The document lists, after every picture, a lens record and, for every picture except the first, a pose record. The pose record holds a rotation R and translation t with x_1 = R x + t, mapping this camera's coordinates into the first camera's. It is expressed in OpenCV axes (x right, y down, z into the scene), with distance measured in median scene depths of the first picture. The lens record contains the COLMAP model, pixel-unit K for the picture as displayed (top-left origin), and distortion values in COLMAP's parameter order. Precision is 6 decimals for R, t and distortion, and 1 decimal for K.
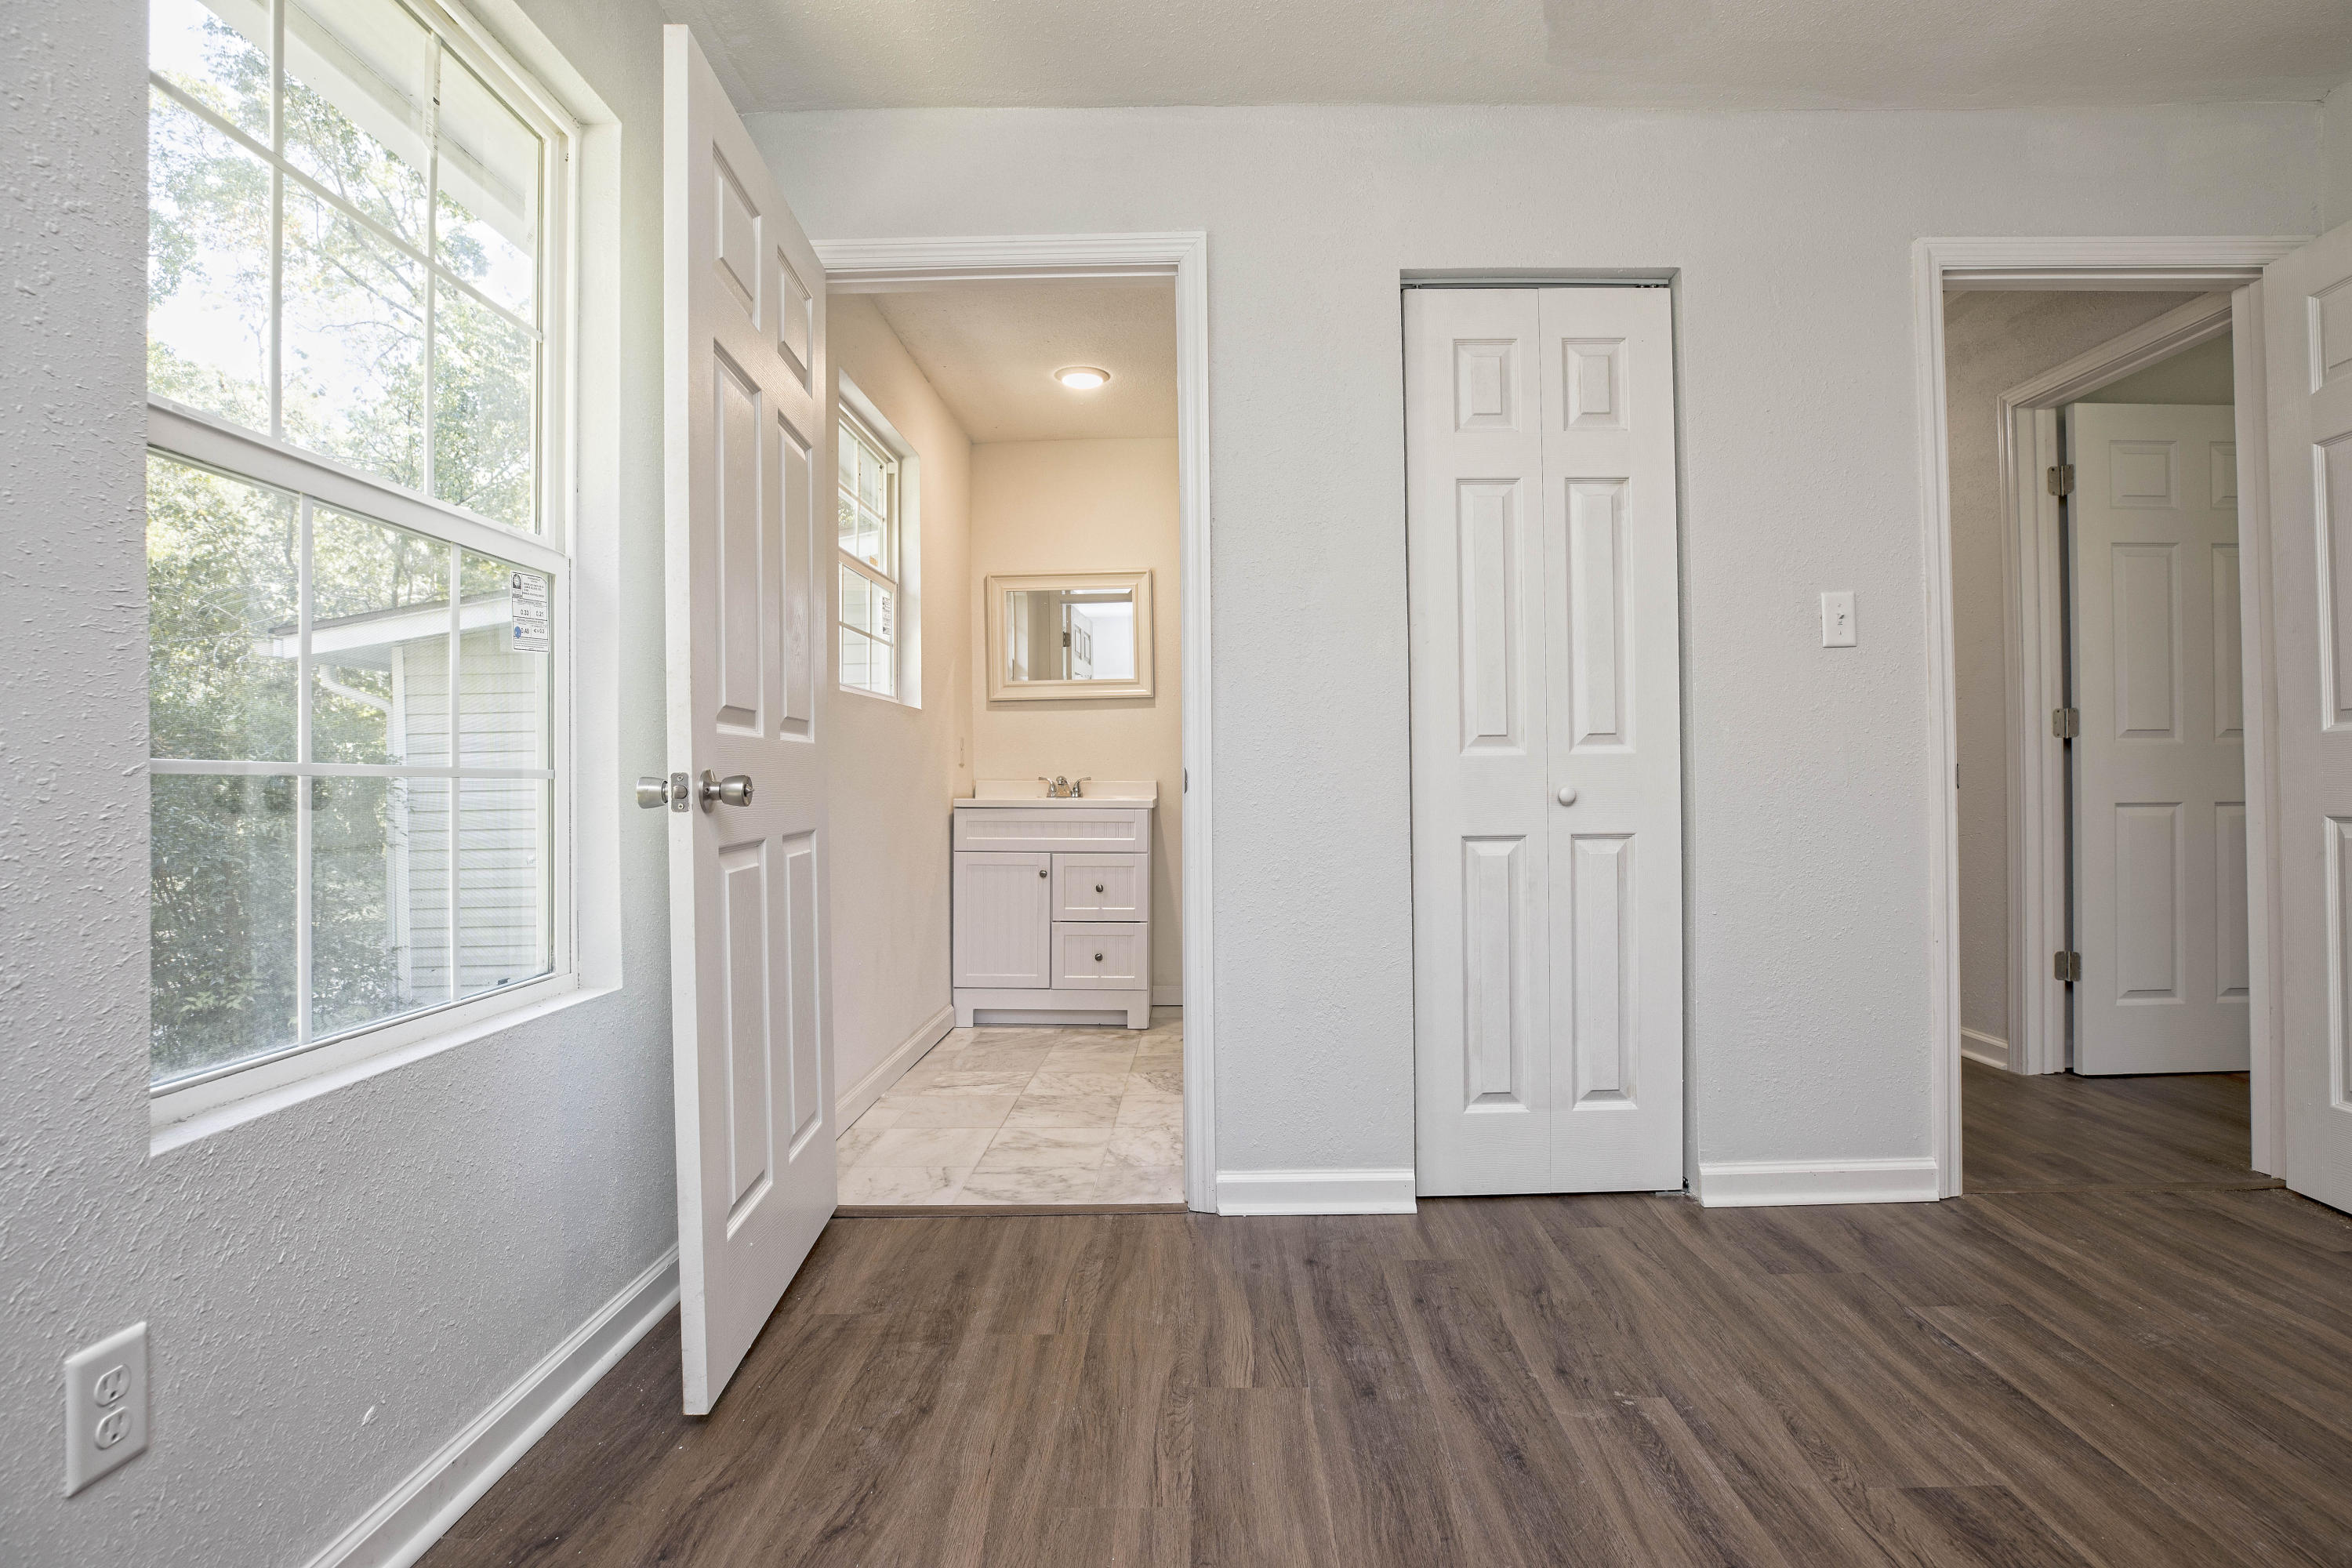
lens RADIAL K [[1133.7, 0, 1197.5], [0, 1133.7, 771.4], [0, 0, 1]] dist [-0.042292, 0.012207]
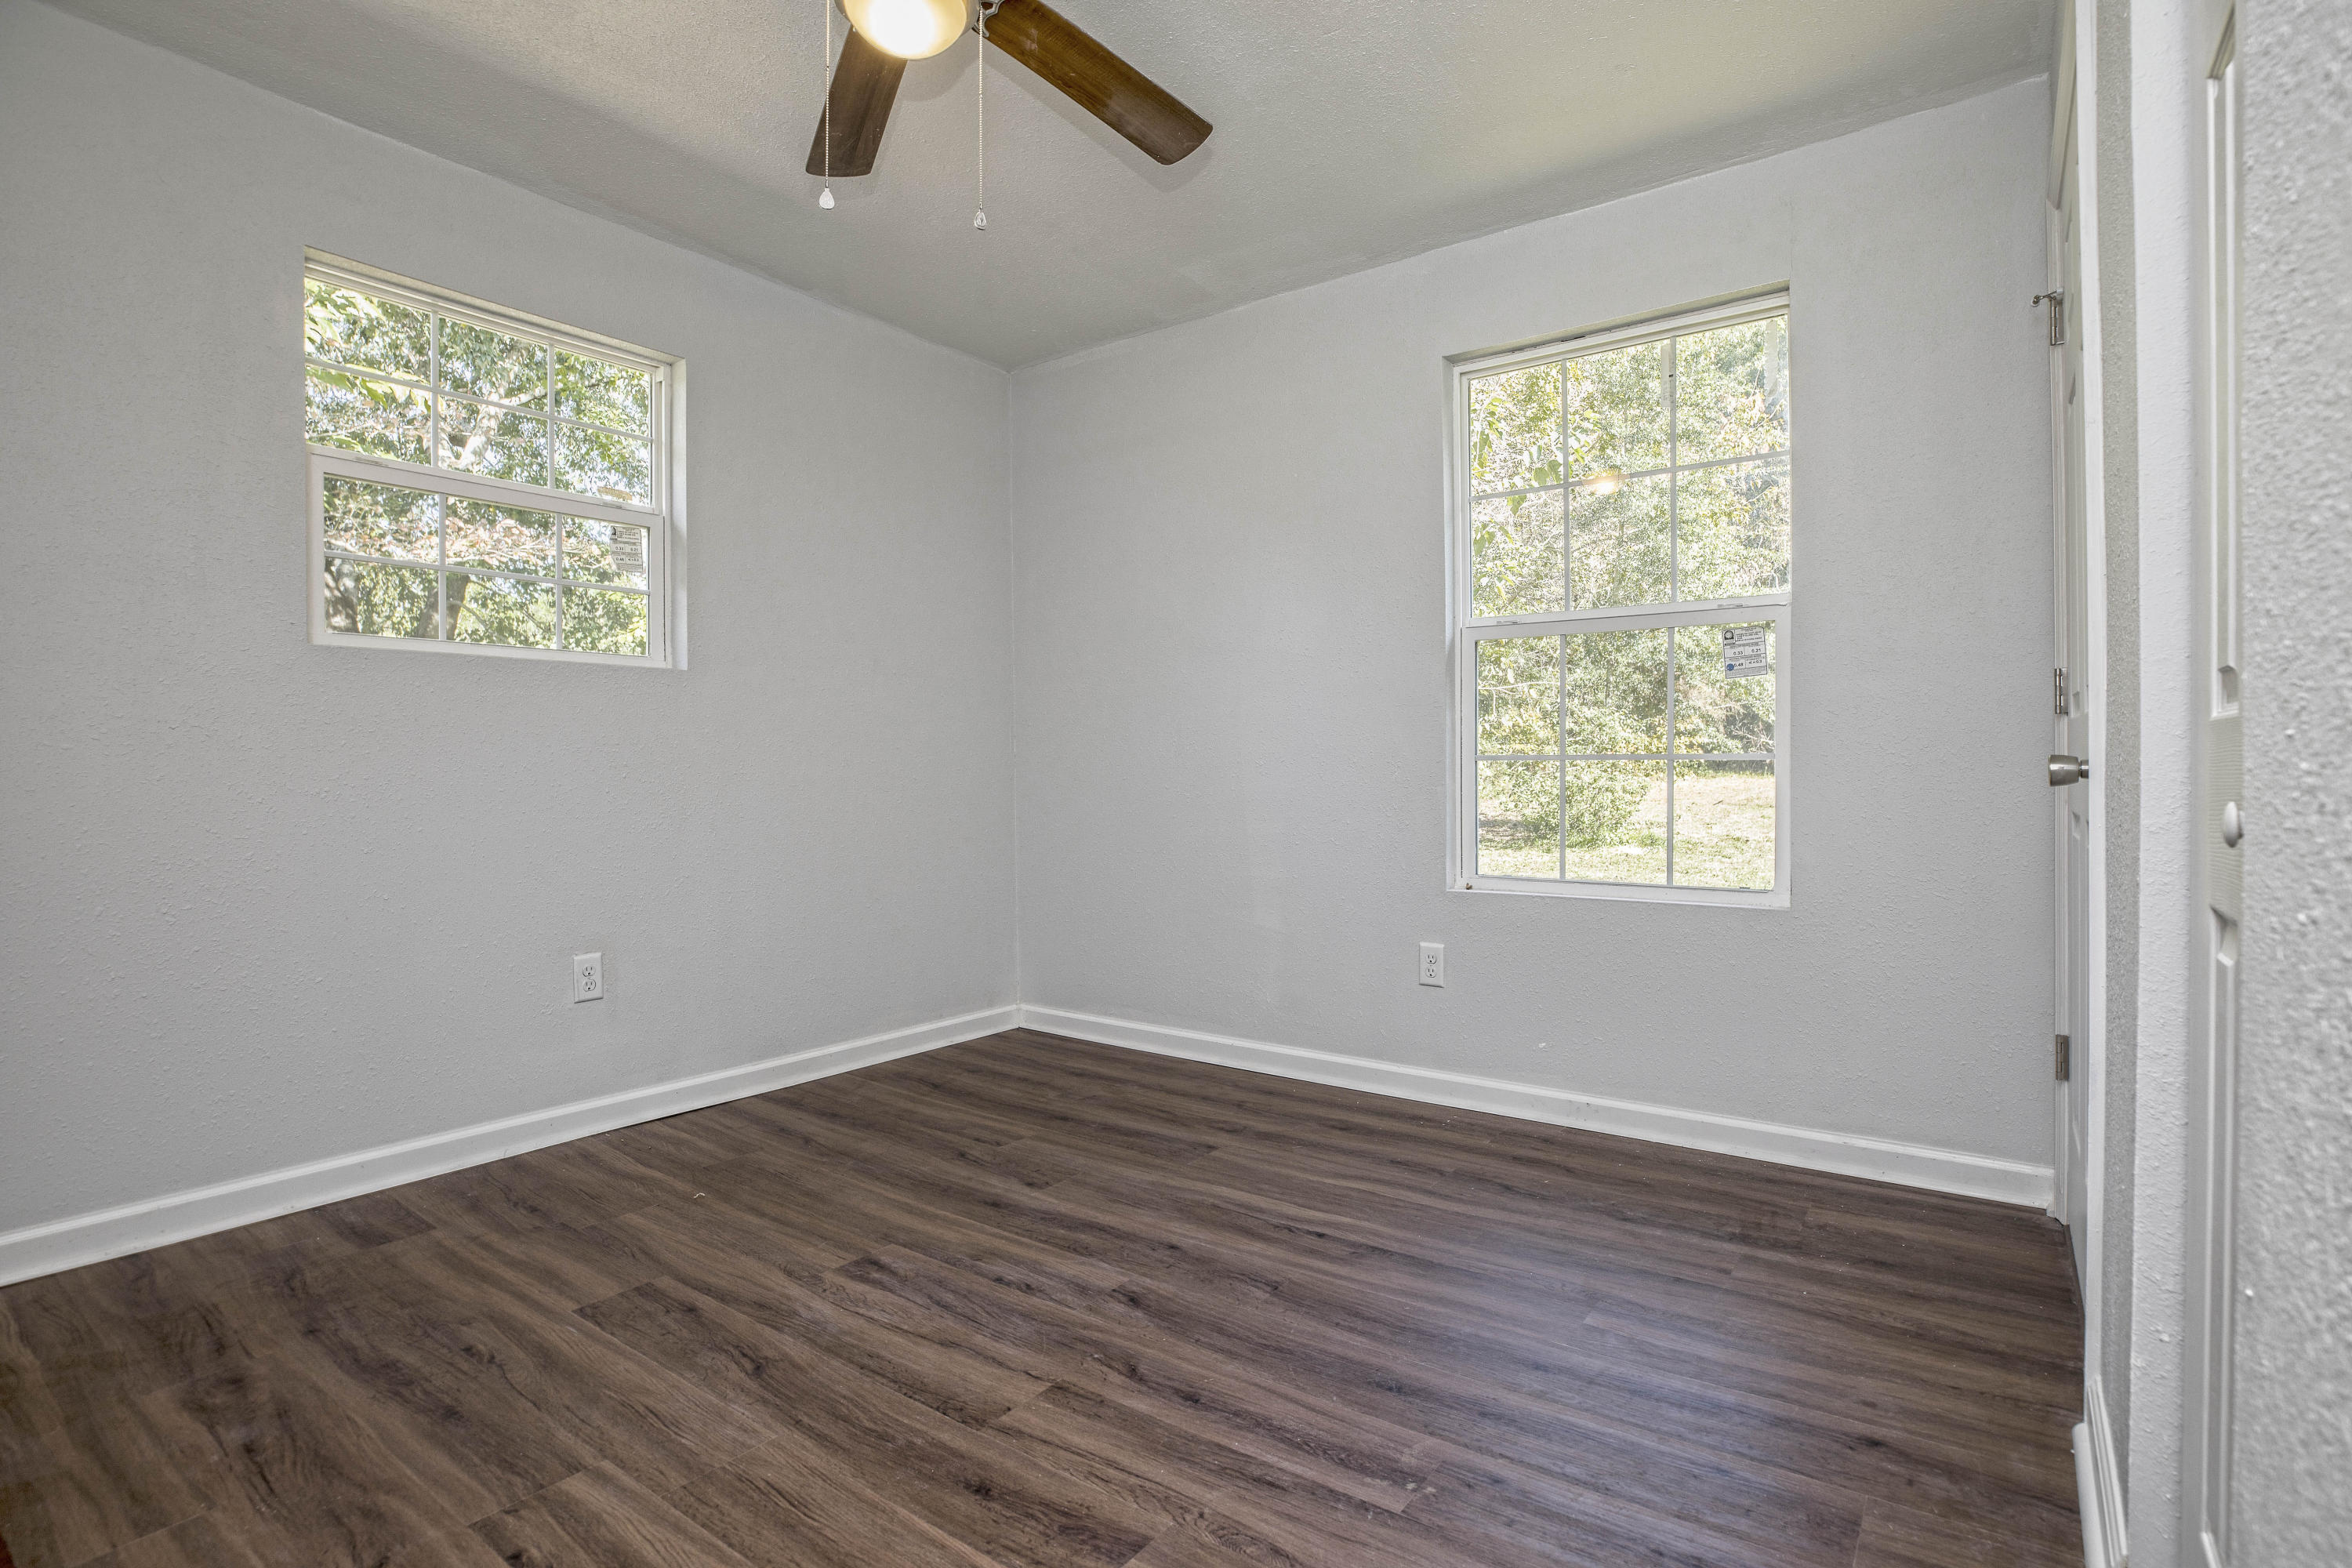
lens RADIAL K [[1133.7, 0, 1198.9], [0, 1133.7, 784.4], [0, 0, 1]] dist [-0.042292, 0.012207]
pose [[-0.574833, 0.031523, -0.817663, 1.340246], [0.018830, 0.999503, 0.025296, -0.016611], [0.818054, -0.000856, -0.575141, 1.545534]]
